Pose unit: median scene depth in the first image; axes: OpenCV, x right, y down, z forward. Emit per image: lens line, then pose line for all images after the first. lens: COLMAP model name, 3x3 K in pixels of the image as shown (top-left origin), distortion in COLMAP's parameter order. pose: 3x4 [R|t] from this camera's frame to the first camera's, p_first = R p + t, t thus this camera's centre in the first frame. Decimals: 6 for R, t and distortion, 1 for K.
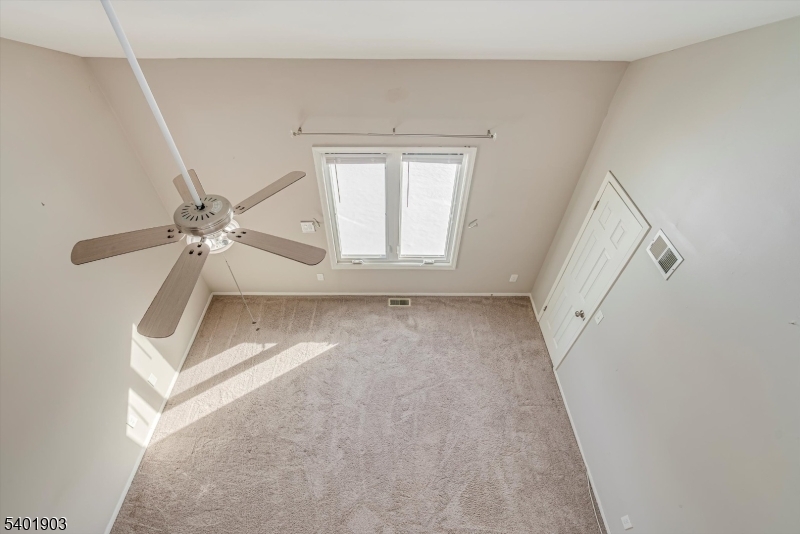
lens RADIAL K [[383.1, 0, 388.4], [0, 383.1, 286.3], [0, 0, 1]] dist [0.000192, 0.000082]
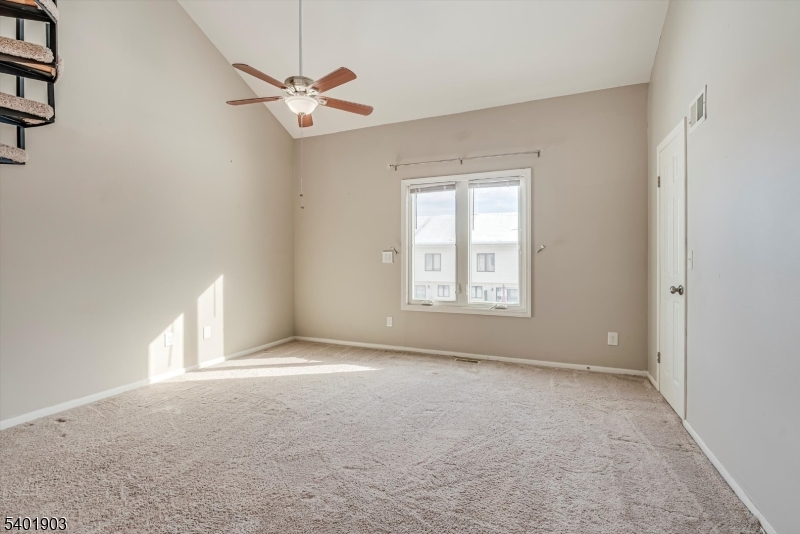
lens RADIAL K [[383.0, 0, 397.9], [0, 383.0, 258.4], [0, 0, 1]] dist [0.022303, -0.000045]
pose [[0.921230, 0.002425, -0.389011, 0.275196], [-0.292852, 0.662563, -0.689383, 0.658445], [0.256072, 0.749003, 0.611083, 0.332576]]
